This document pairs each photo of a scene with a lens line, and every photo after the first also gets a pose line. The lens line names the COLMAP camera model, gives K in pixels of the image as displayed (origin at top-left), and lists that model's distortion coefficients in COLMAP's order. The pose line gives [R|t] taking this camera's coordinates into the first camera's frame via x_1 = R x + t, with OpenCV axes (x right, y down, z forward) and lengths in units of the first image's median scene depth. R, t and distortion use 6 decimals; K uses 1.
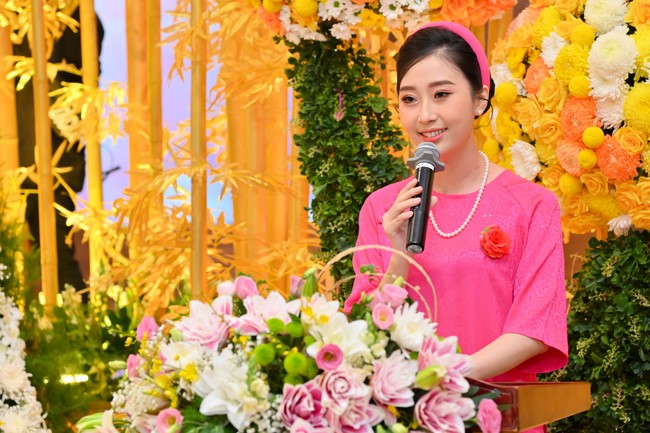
lens RADIAL K [[1876.8, 0, 325.0], [0, 1876.8, 216.5], [0, 0, 1]] dist [0.031904, 0.132306]
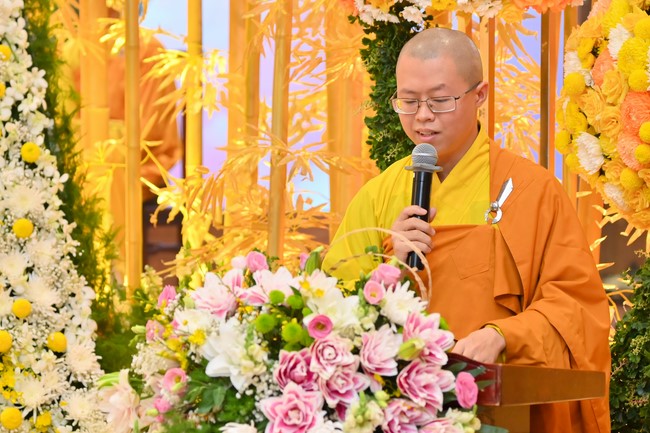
lens RADIAL K [[2248.7, 0, 325.0], [0, 2248.7, 216.5], [0, 0, 1]] dist [-0.000202, -0.126599]
pose [[0.996079, 0.039400, -0.079206, 0.098789], [-0.038987, 0.999217, 0.006762, 0.001377], [0.079410, -0.003647, 0.996835, -0.285835]]
